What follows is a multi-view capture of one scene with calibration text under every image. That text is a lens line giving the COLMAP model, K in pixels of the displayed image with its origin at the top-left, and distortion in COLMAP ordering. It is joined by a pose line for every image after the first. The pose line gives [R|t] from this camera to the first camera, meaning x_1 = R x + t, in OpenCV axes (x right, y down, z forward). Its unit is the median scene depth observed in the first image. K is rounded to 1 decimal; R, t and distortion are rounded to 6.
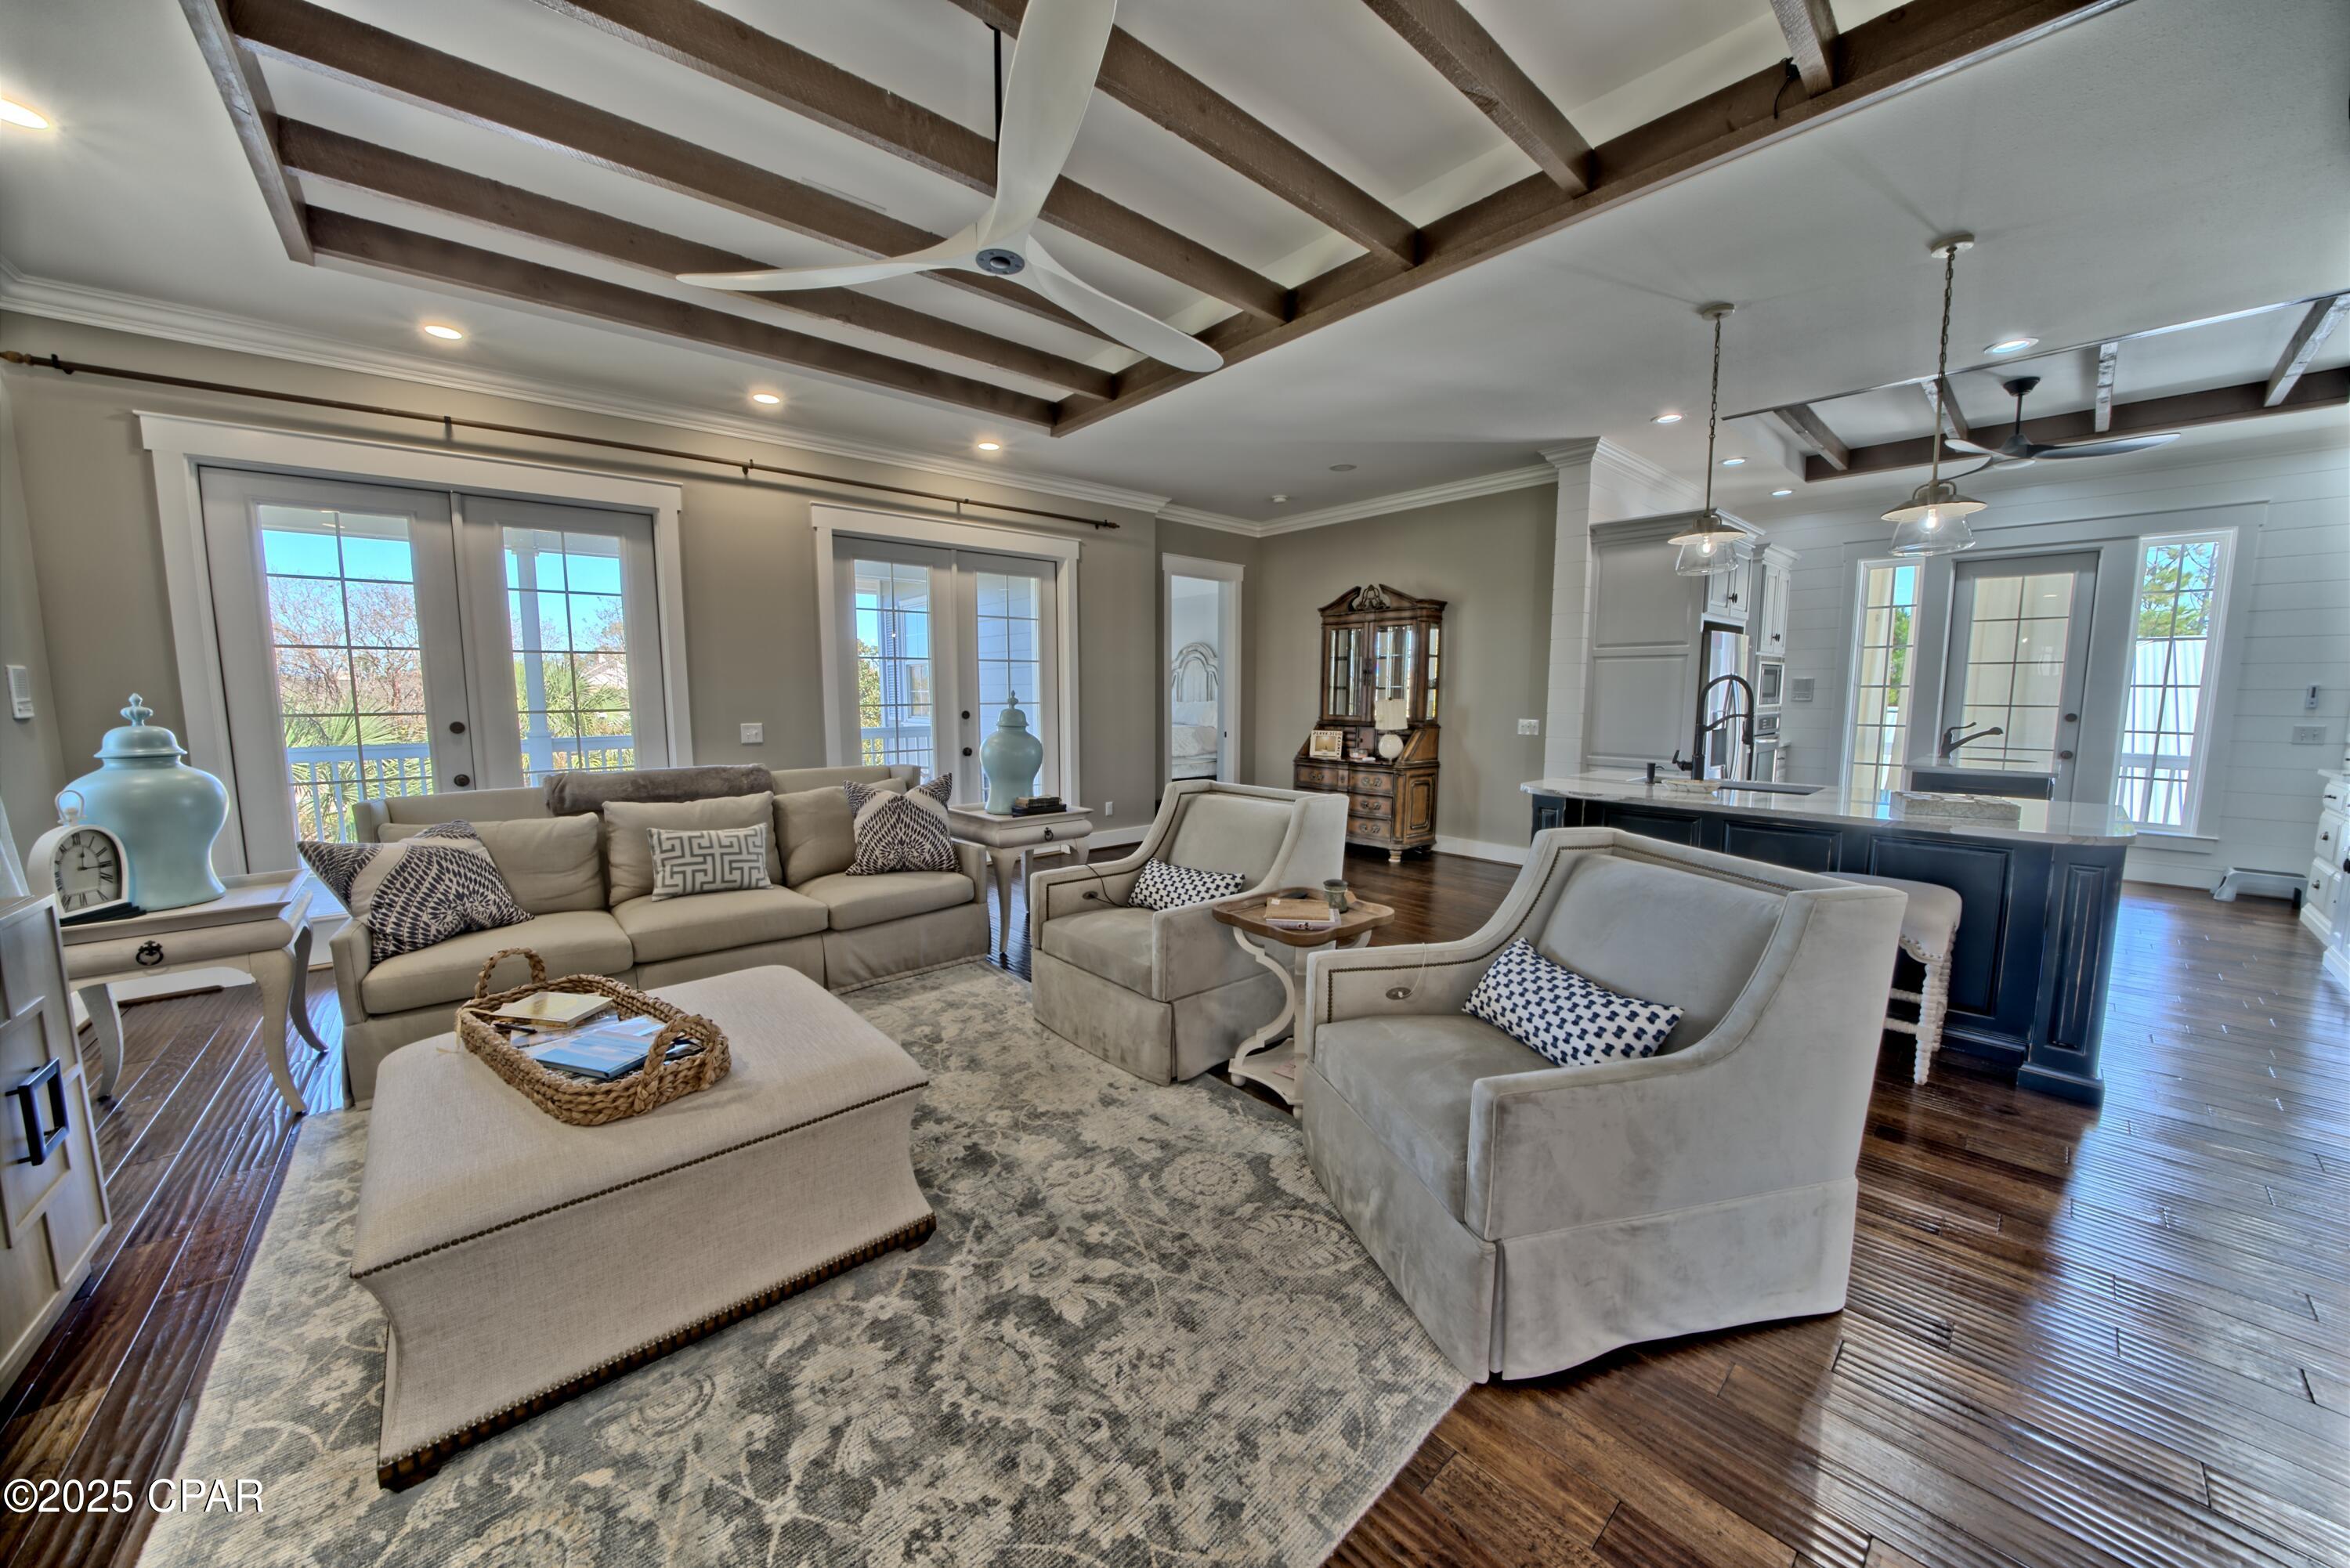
lens RADIAL K [[810.4, 0, 1170.0], [0, 810.4, 784.6], [0, 0, 1]] dist [-0.019009, 0.000259]
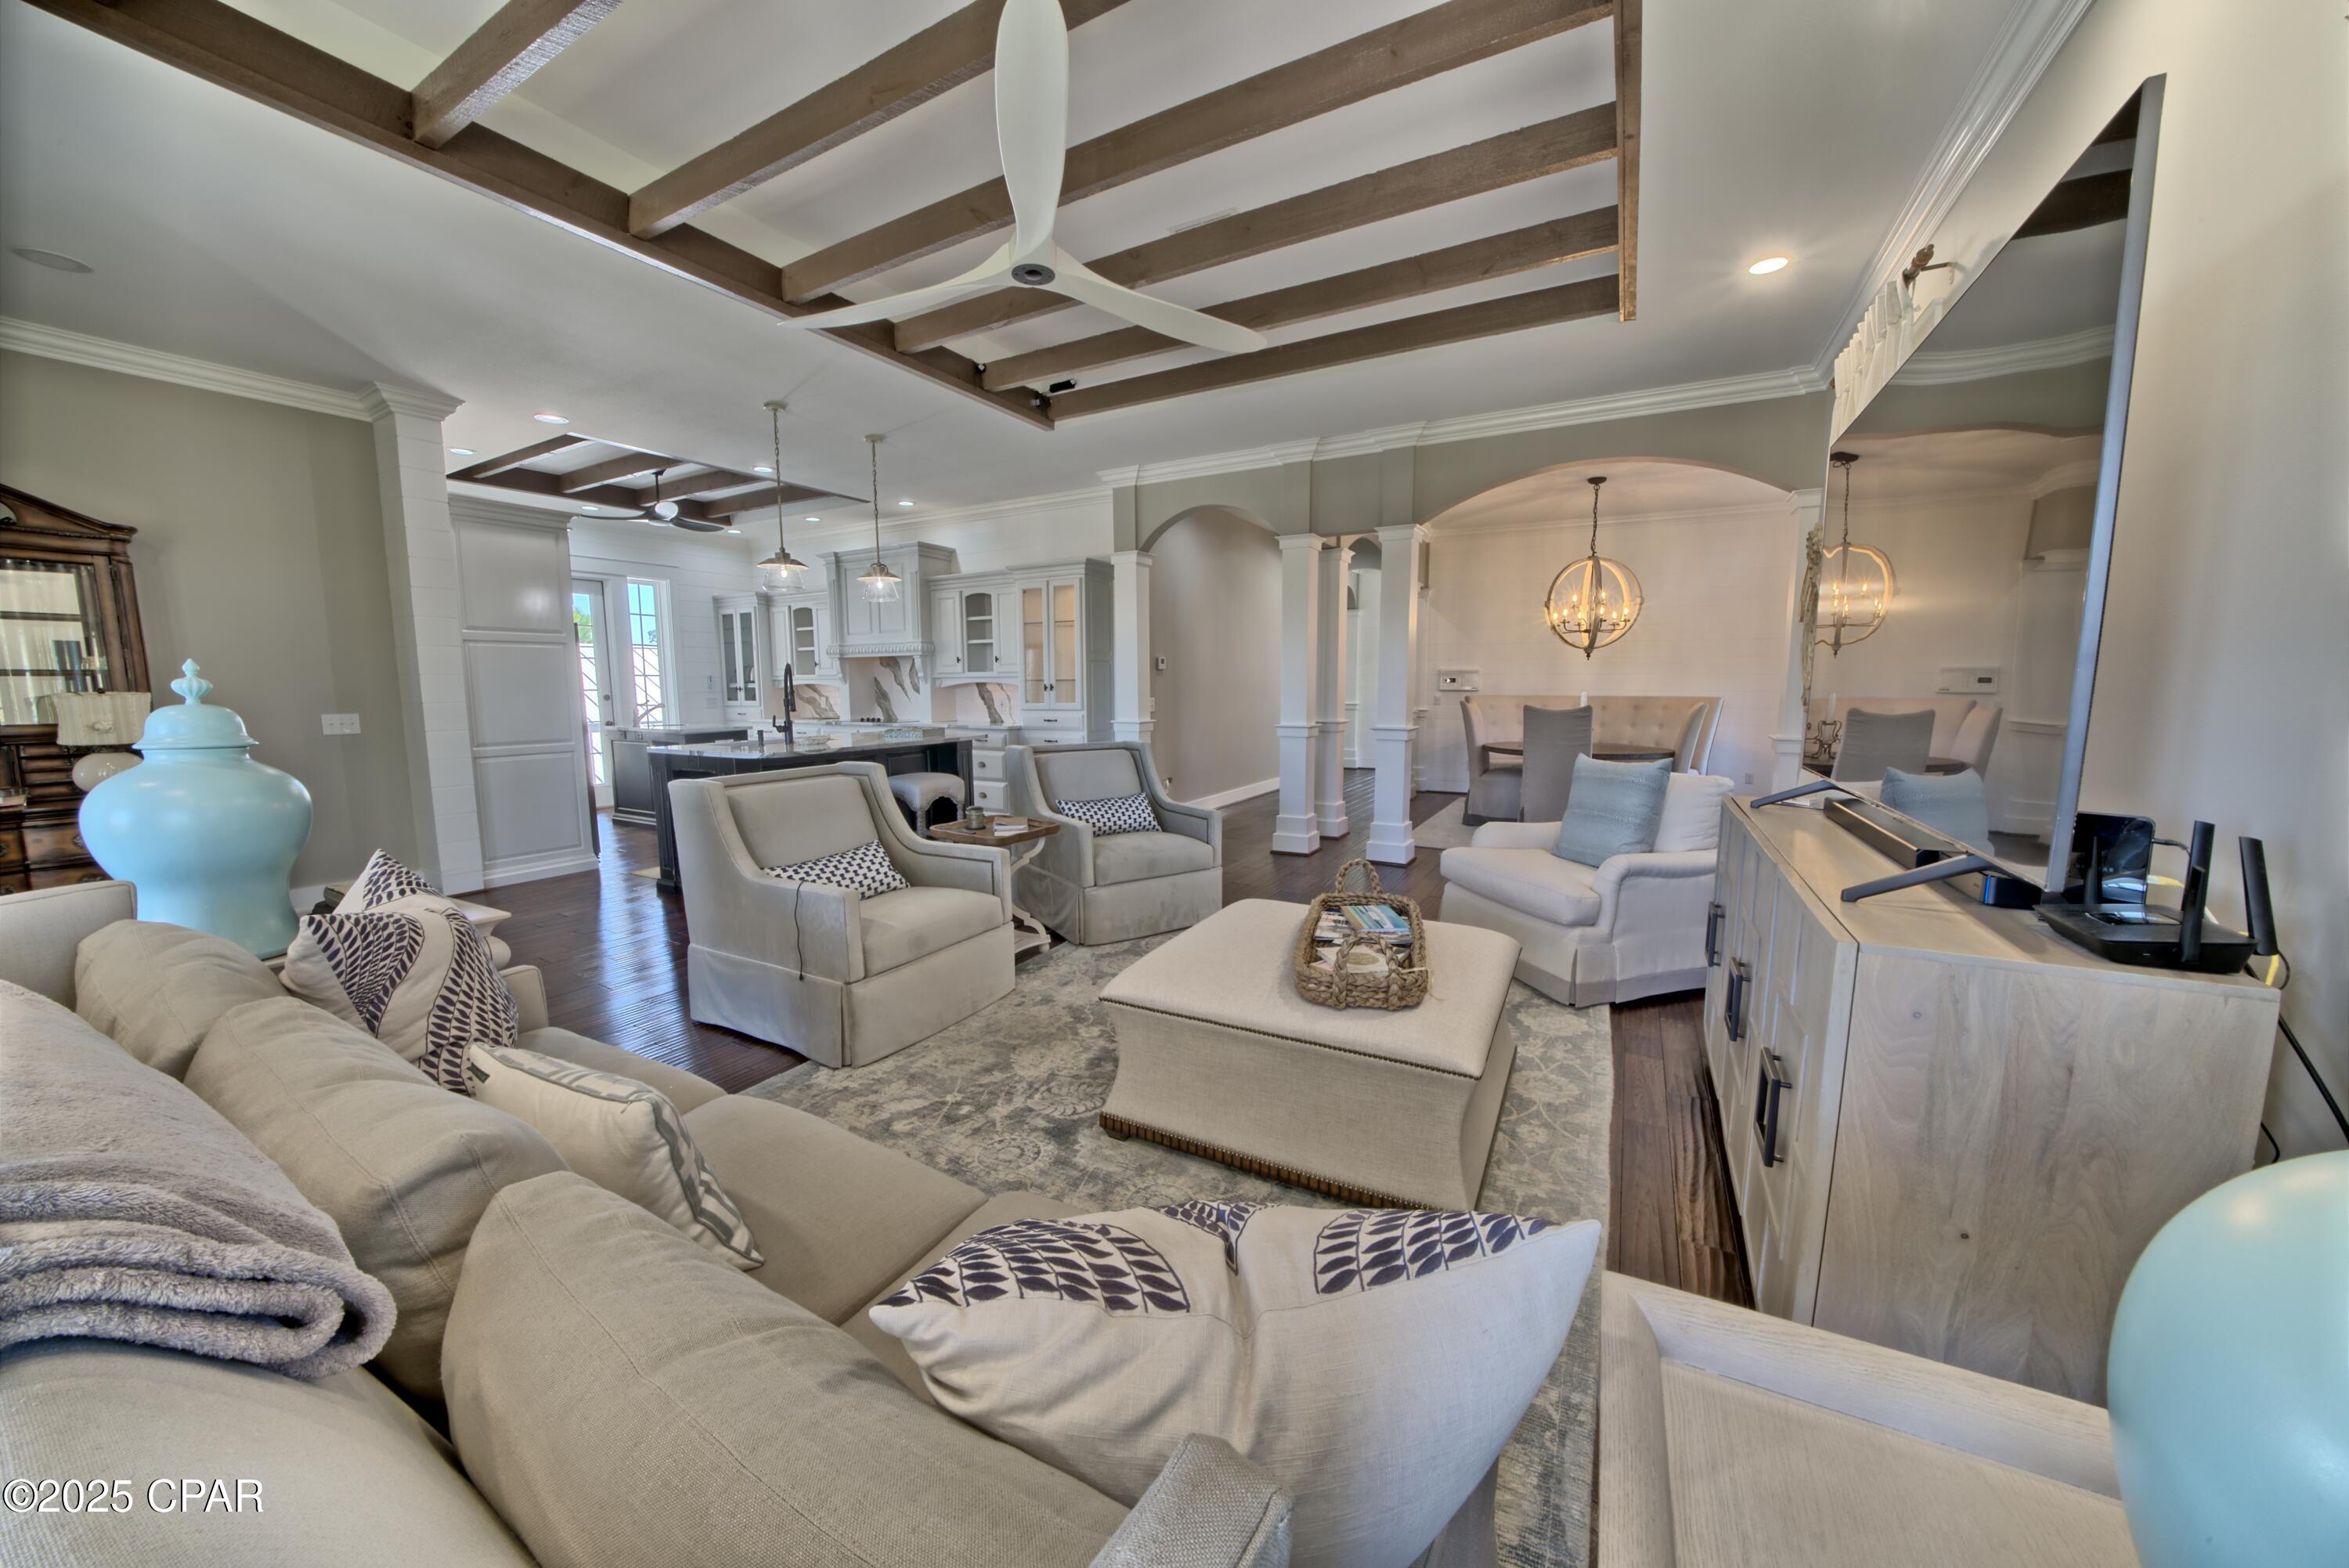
lens RADIAL K [[810.0, 0, 1169.6], [0, 810.0, 780.6], [0, 0, 1]] dist [-0.019009, 0.000259]
pose [[-0.327708, -0.110909, 0.938246, -1.571395], [0.113639, 0.981249, 0.155684, -0.135577], [-0.937920, 0.157640, -0.308960, 1.439465]]
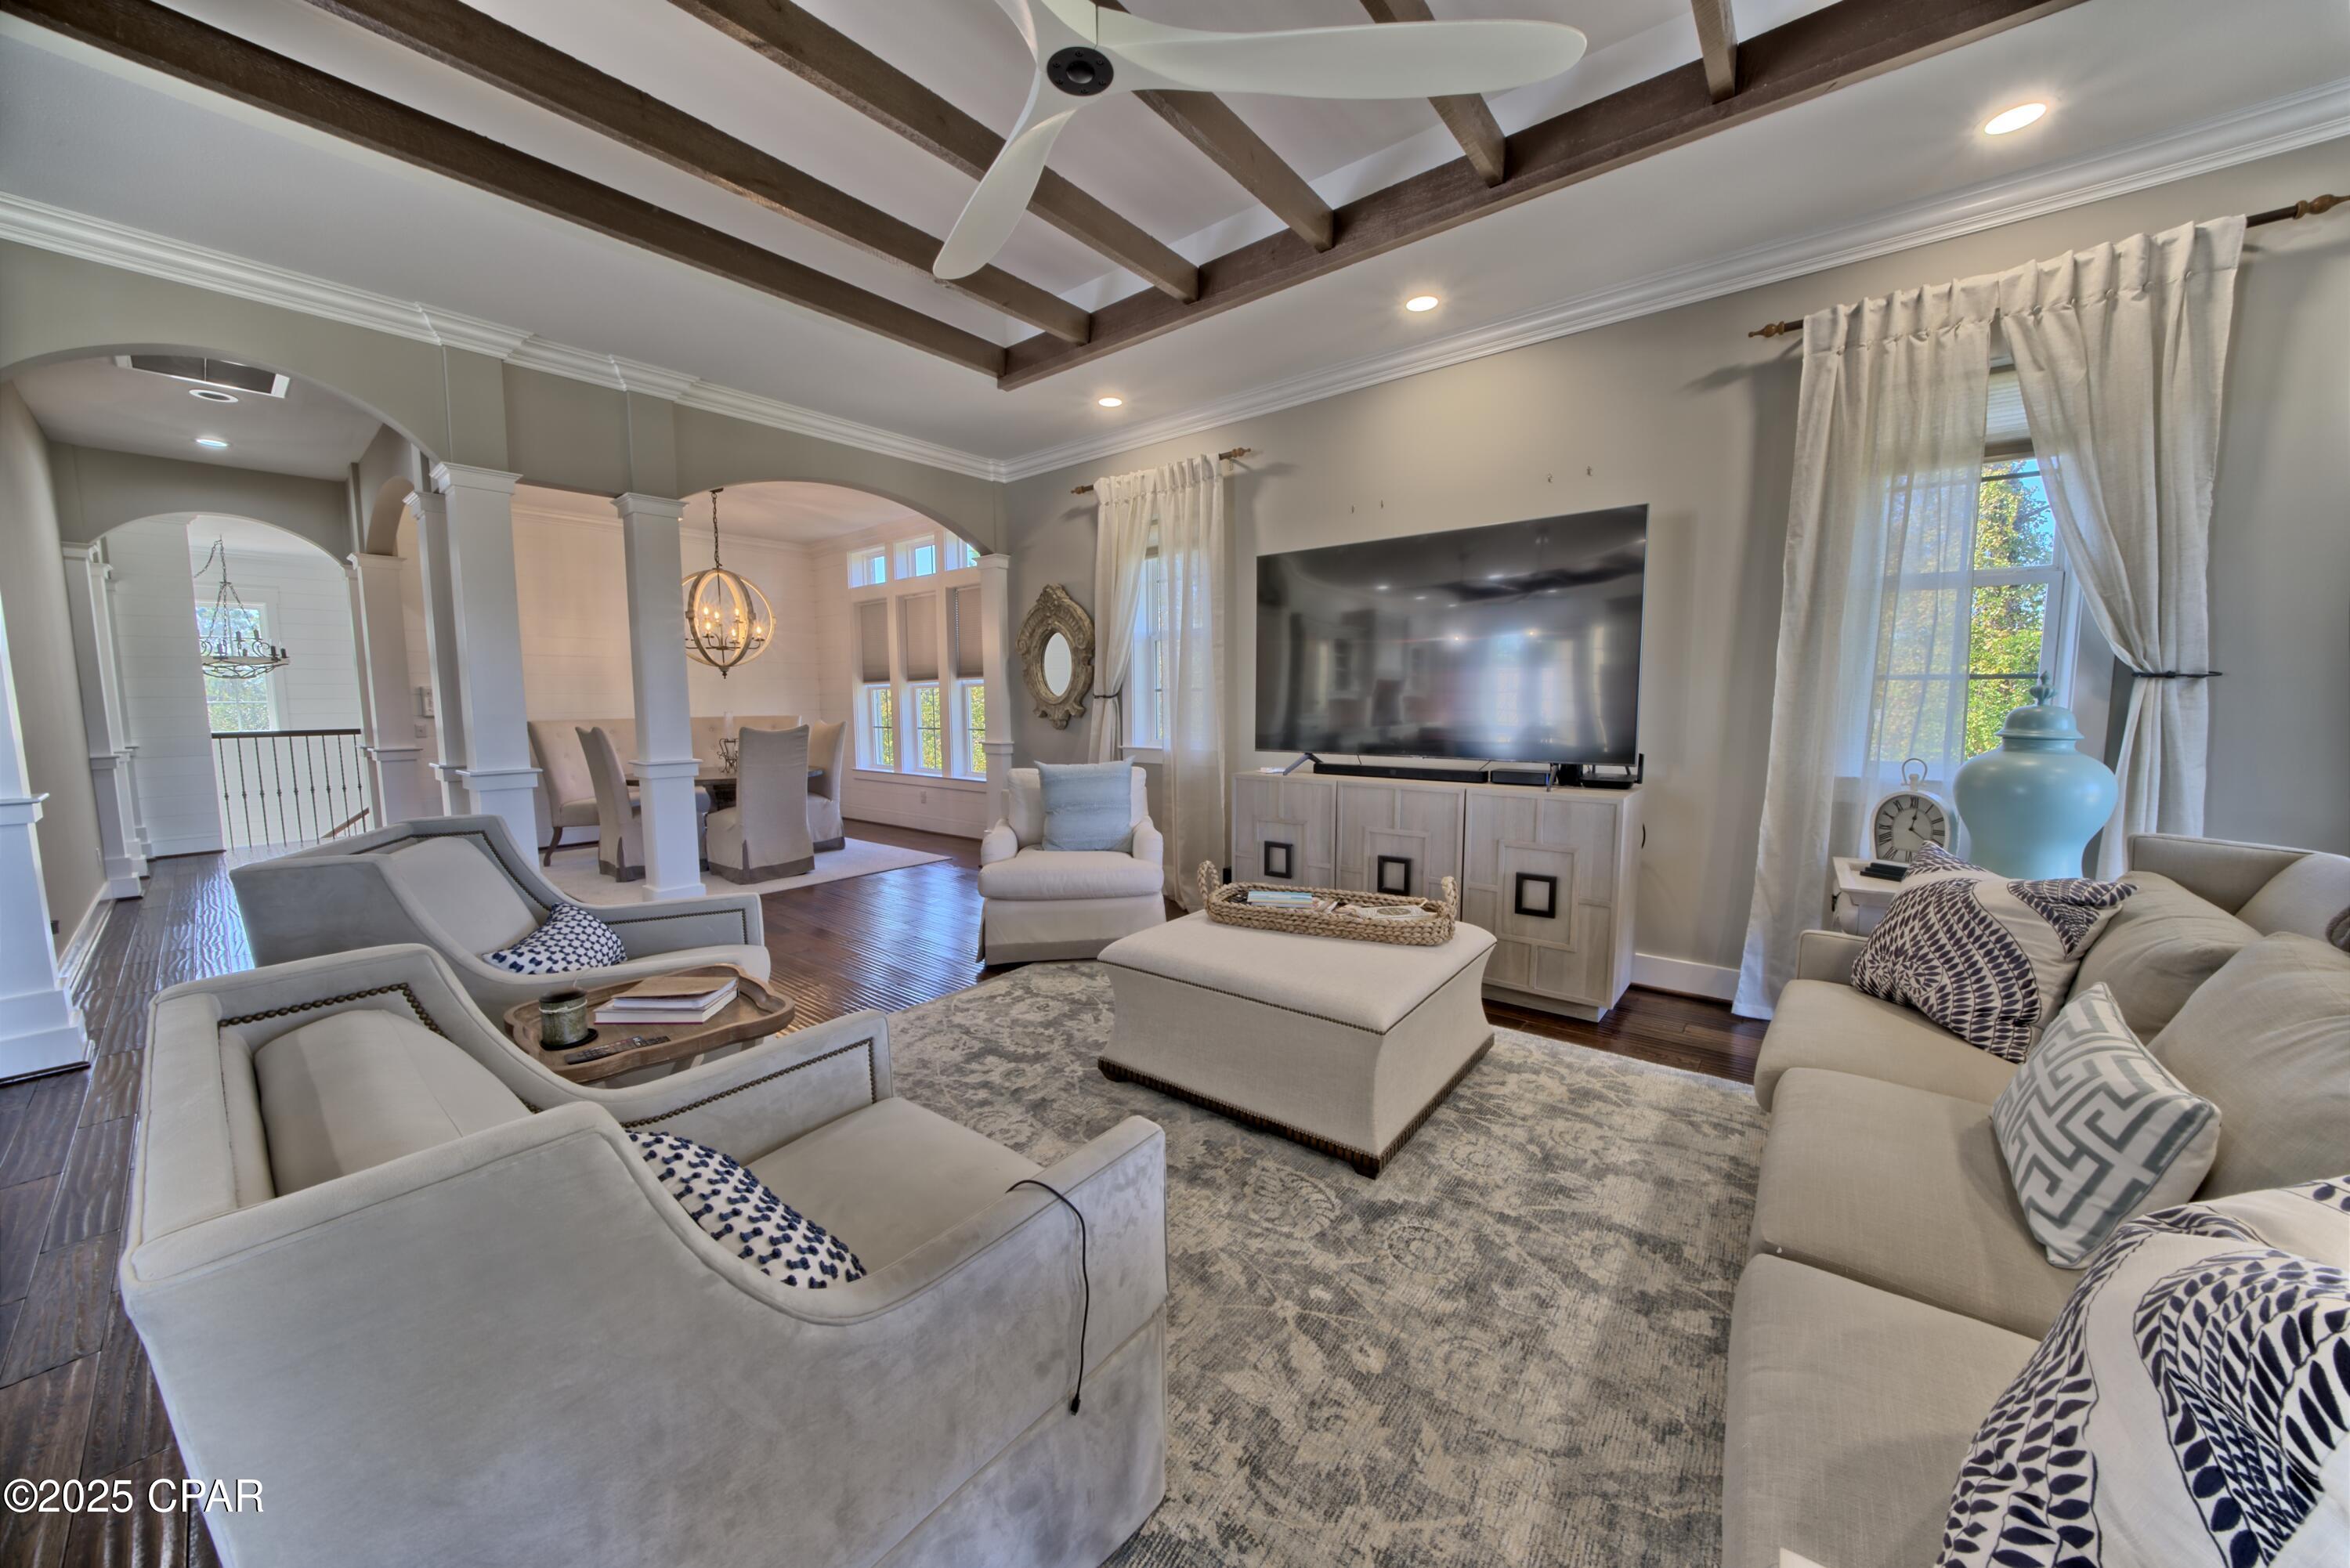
lens RADIAL K [[810.4, 0, 1170.6], [0, 810.4, 778.4], [0, 0, 1]] dist [-0.019009, 0.000259]
pose [[-0.985922, 0.025588, -0.165235, -0.181419], [-0.009659, 0.977854, 0.209064, -0.201923], [0.166926, 0.207717, -0.963841, 2.075283]]
